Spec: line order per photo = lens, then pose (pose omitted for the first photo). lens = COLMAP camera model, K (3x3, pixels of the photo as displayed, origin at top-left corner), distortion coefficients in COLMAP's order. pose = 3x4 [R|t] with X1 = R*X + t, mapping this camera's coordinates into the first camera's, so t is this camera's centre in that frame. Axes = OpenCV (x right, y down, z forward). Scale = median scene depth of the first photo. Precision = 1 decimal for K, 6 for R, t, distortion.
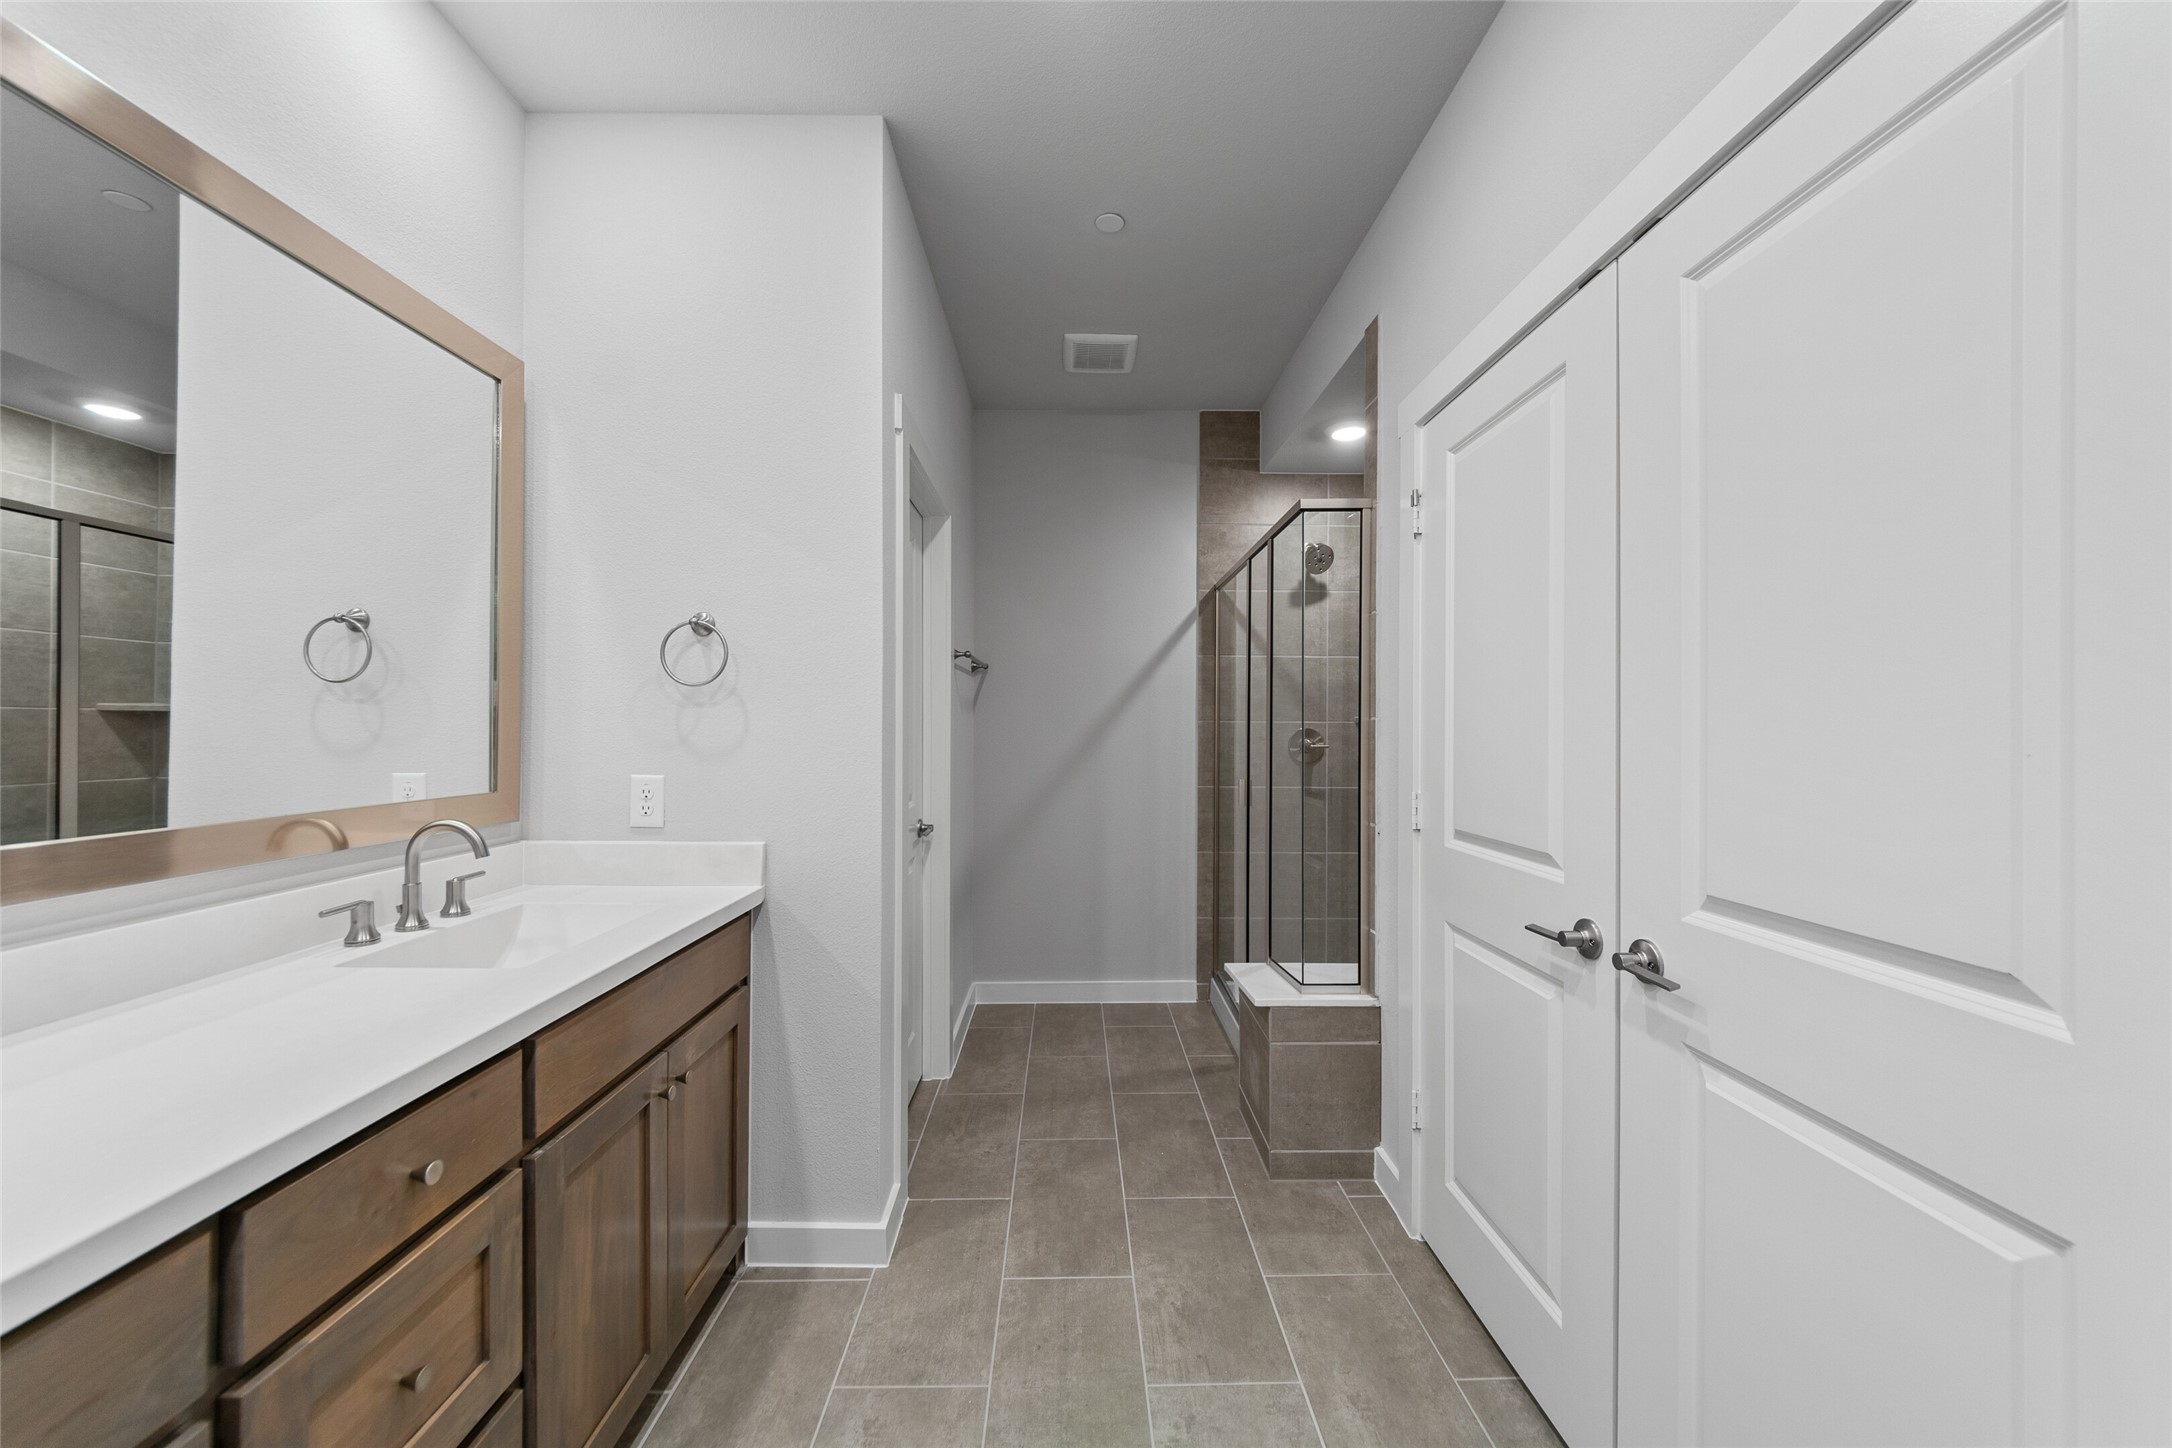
lens RADIAL K [[777.4, 0, 1086.0], [0, 777.4, 724.0], [0, 0, 1]] dist [-0.000839, -0.009471]
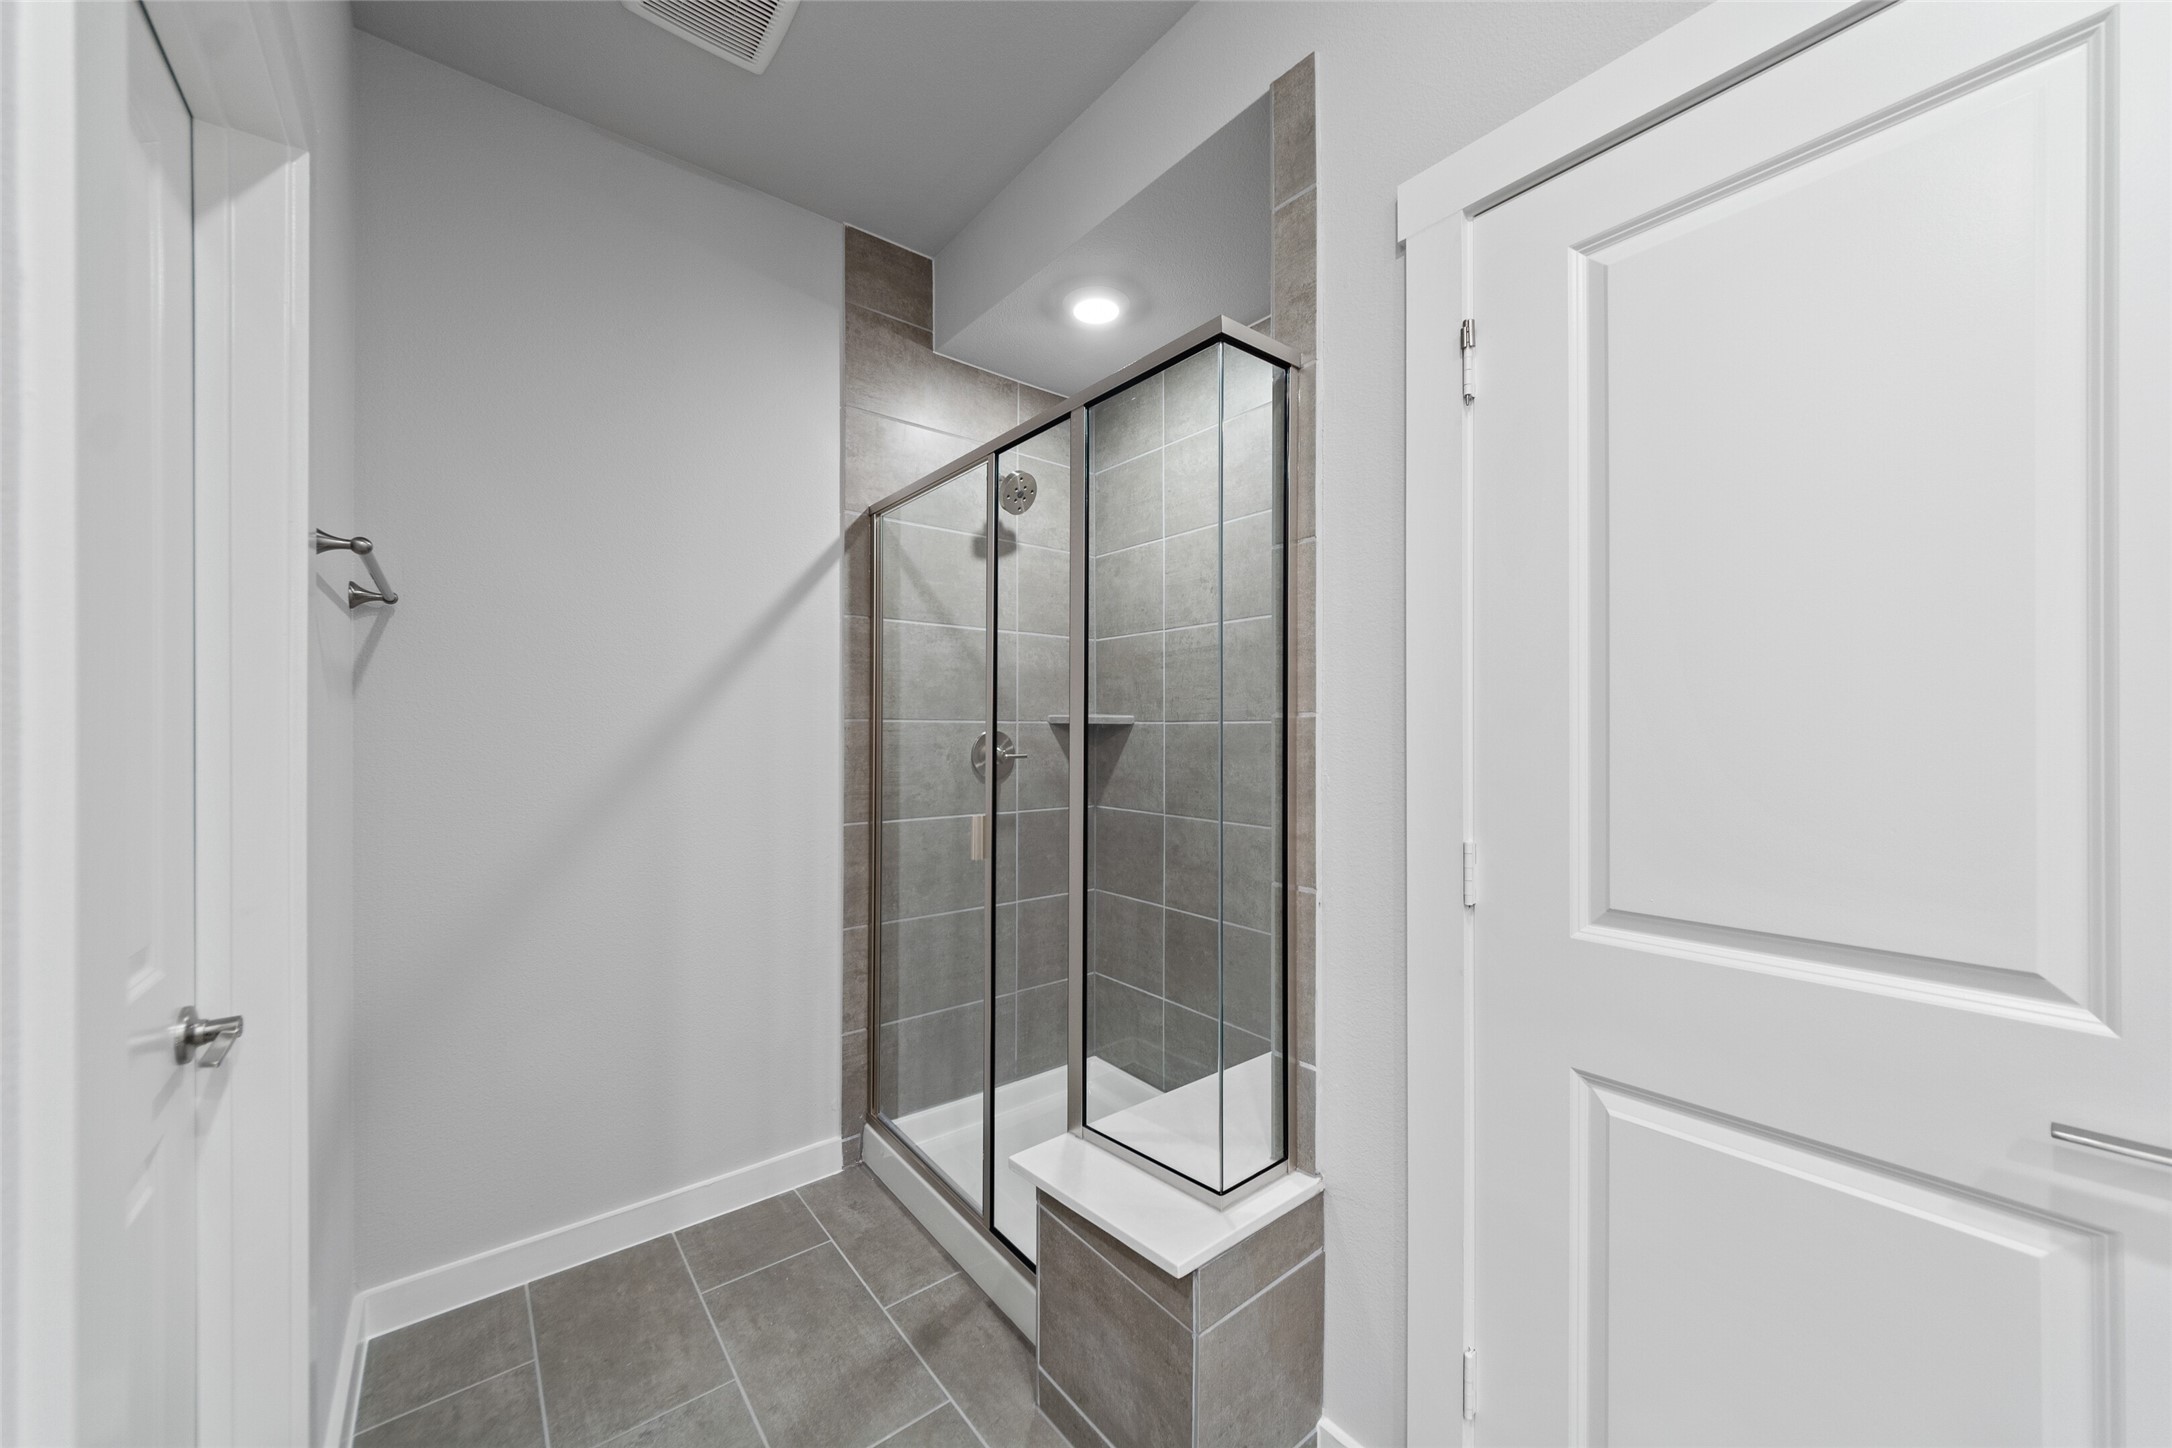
lens RADIAL K [[785.3, 0, 1091.1], [0, 785.3, 730.2], [0, 0, 1]] dist [0.008151, -0.004780]
pose [[0.791182, -0.002656, 0.611575, -0.085906], [-0.000132, 0.999990, 0.004514, 0.001296], [-0.611580, -0.003652, 0.791174, 0.378065]]
